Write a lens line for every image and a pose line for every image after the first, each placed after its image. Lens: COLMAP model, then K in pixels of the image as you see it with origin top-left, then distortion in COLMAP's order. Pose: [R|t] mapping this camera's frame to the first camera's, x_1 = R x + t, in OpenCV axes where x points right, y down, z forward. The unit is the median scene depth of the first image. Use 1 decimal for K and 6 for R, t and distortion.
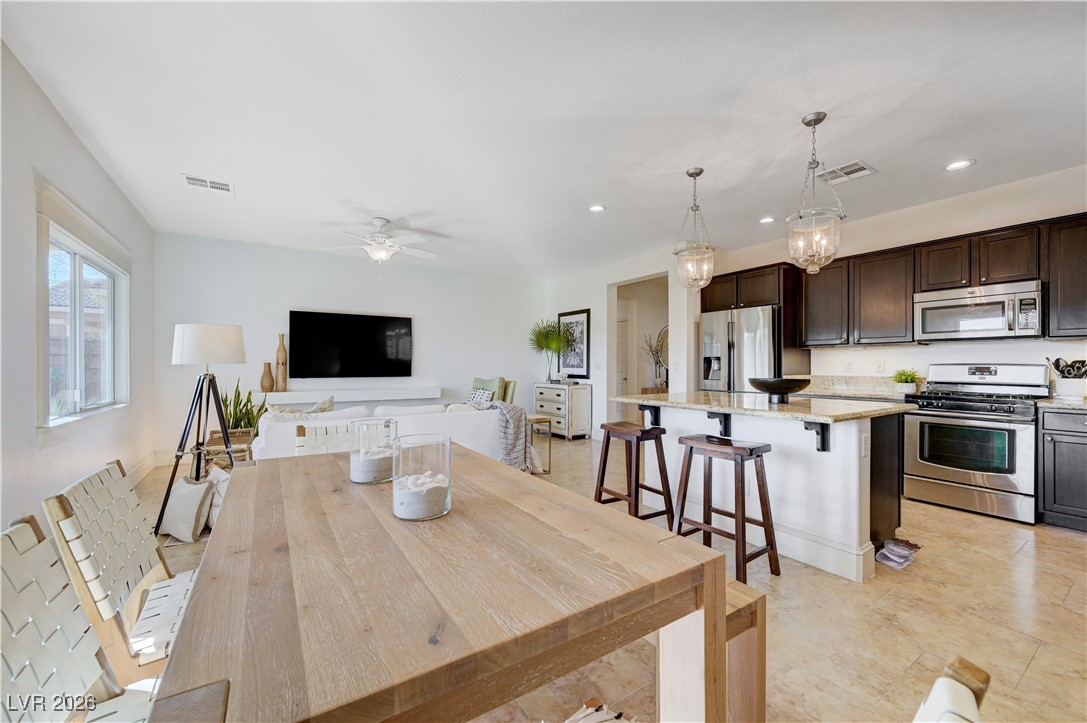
lens RADIAL K [[430.2, 0, 543.5], [0, 430.2, 361.5], [0, 0, 1]] dist [0.001968, 0.000256]
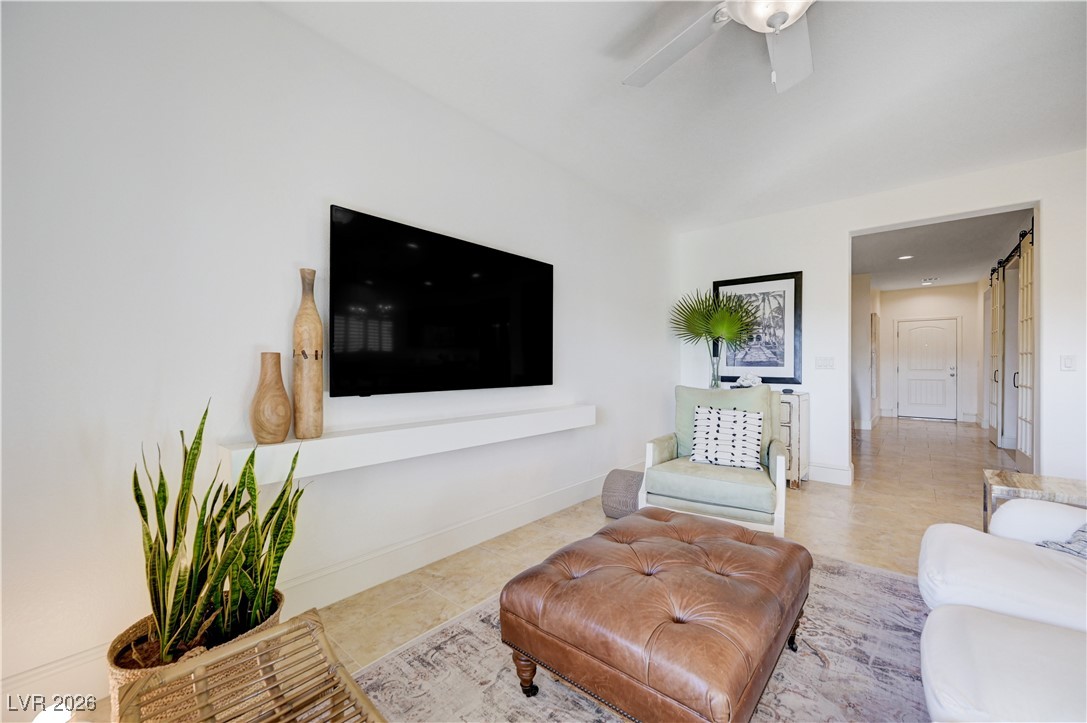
lens RADIAL K [[430.7, 0, 549.7], [0, 430.7, 366.3], [0, 0, 1]] dist [-0.001247, -0.000334]
pose [[0.961830, -0.002536, 0.273636, -0.525258], [-0.000807, 0.999926, 0.012104, 0.009818], [-0.273646, -0.011863, 0.961757, 0.624914]]
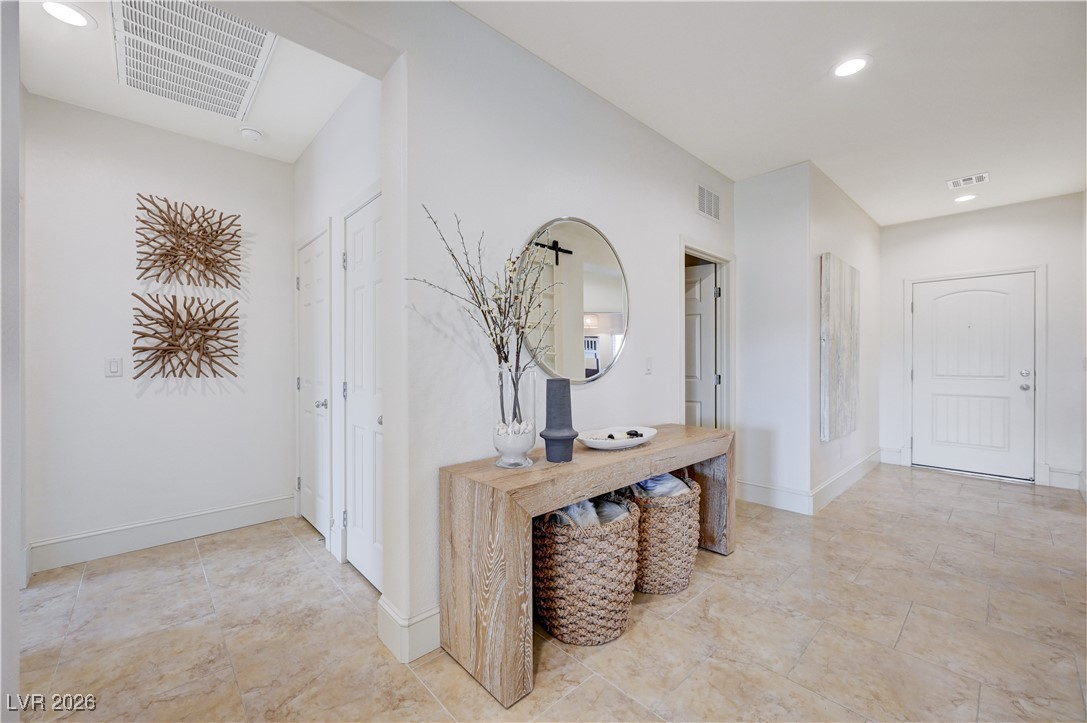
lens RADIAL K [[430.2, 0, 543.5], [0, 430.2, 361.5], [0, 0, 1]] dist [0.001968, 0.000256]
pose [[0.987604, -0.002125, 0.156951, 0.375281], [-0.000441, 0.999867, 0.016314, 0.001047], [-0.156965, -0.016181, 0.987472, 1.123622]]
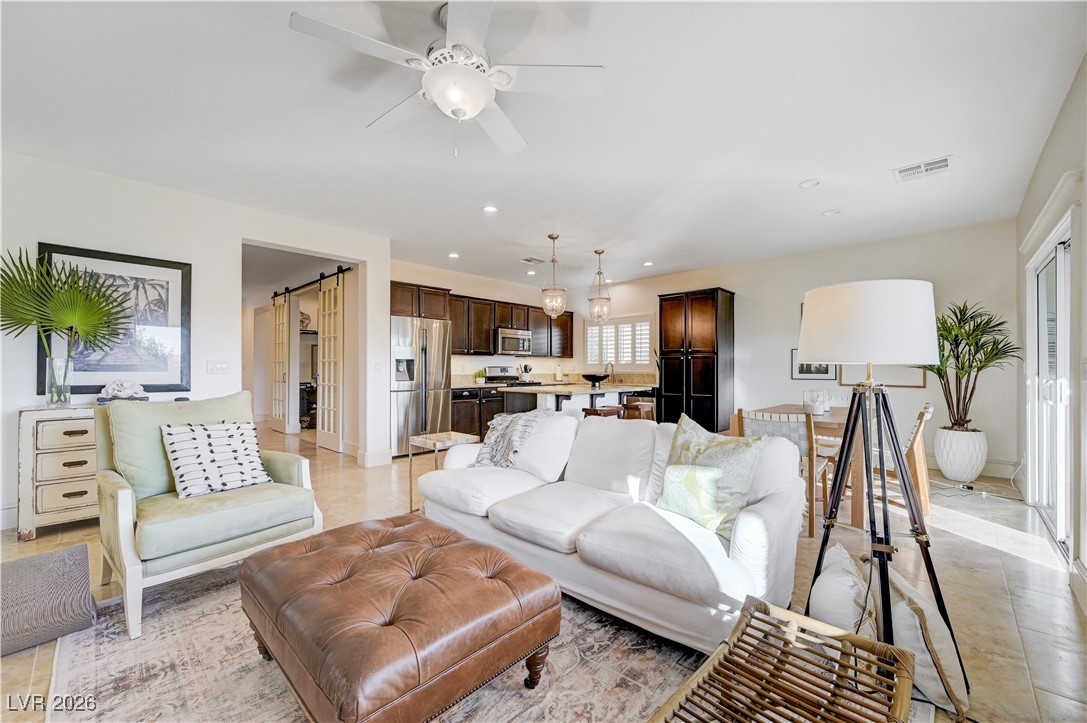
lens RADIAL K [[430.7, 0, 549.7], [0, 430.7, 366.3], [0, 0, 1]] dist [-0.001247, -0.000334]
pose [[-0.229290, 0.004637, 0.973347, -0.679985], [-0.009807, 0.999927, -0.007074, 0.010545], [-0.973309, -0.011168, -0.229228, 0.849743]]
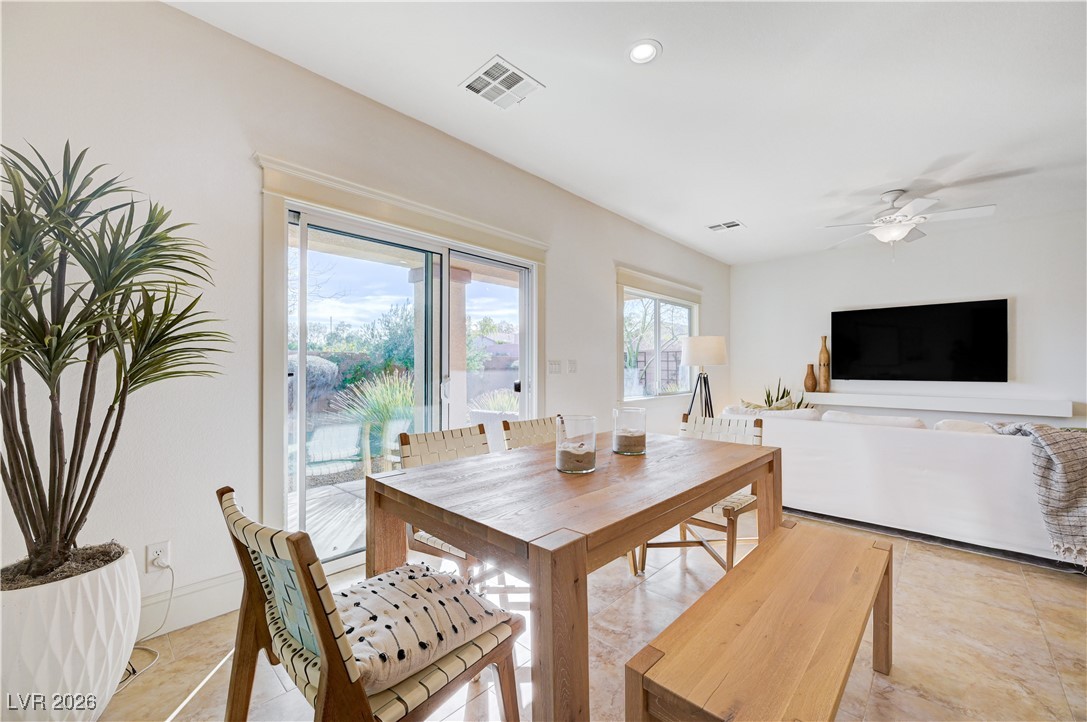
lens RADIAL K [[427.3, 0, 549.2], [0, 427.3, 366.7], [0, 0, 1]] dist [-0.001687, -0.000519]
pose [[0.230284, -0.002395, -0.973121, 0.232740], [0.011272, 0.999936, 0.000206, 0.001551], [0.973058, -0.011016, 0.230296, 0.130313]]
